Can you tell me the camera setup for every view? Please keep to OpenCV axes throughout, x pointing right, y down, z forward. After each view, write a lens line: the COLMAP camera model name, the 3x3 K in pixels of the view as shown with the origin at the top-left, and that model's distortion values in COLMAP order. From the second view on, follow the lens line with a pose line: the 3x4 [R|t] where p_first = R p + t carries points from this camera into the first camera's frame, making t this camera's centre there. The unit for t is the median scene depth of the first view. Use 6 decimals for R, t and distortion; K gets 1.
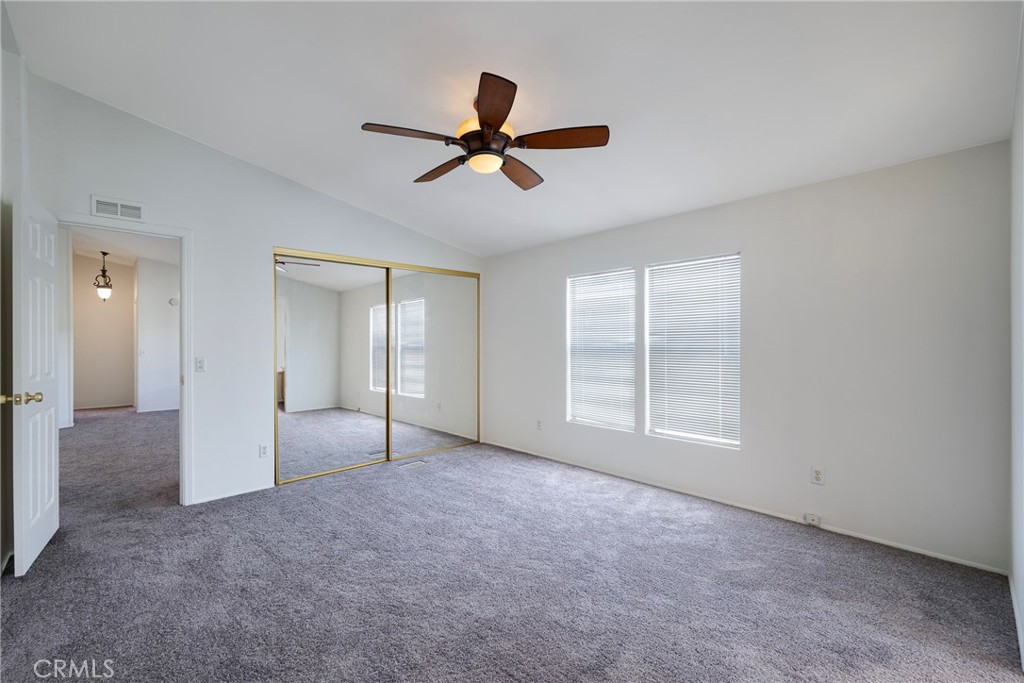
lens RADIAL K [[420.9, 0, 510.4], [0, 420.9, 340.7], [0, 0, 1]] dist [-0.010470, 0.000006]
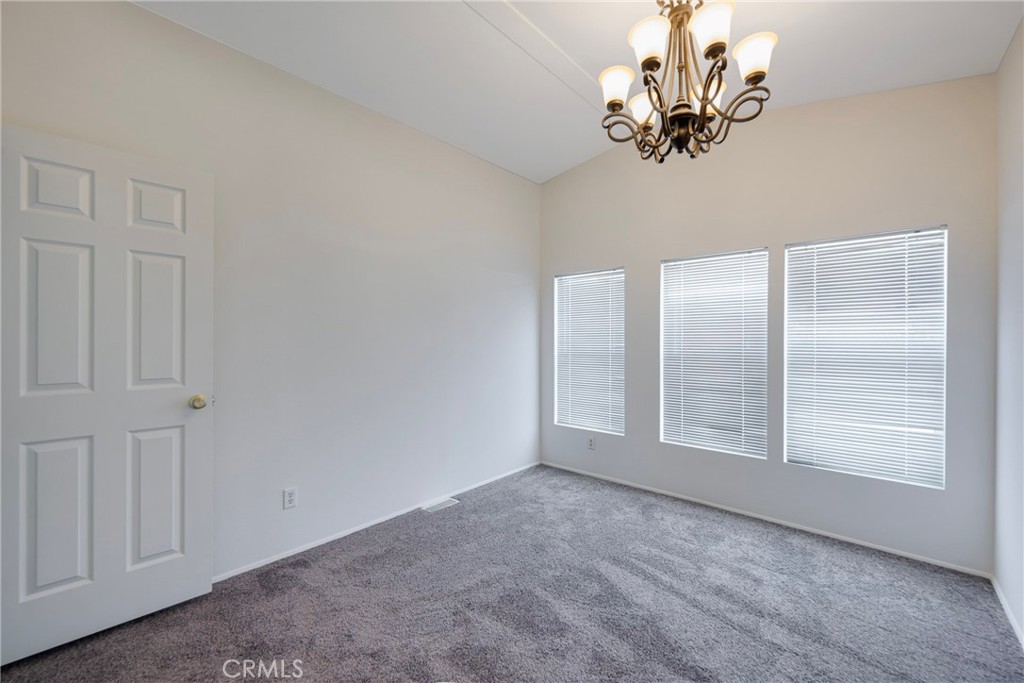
lens RADIAL K [[418.2, 0, 508.1], [0, 418.2, 342.0], [0, 0, 1]] dist [0.016920, 0.000101]
pose [[0.997617, 0.009365, 0.068362, -0.238337], [-0.009758, 0.999938, 0.005424, 0.000416], [-0.068307, -0.006079, 0.997646, 0.247020]]
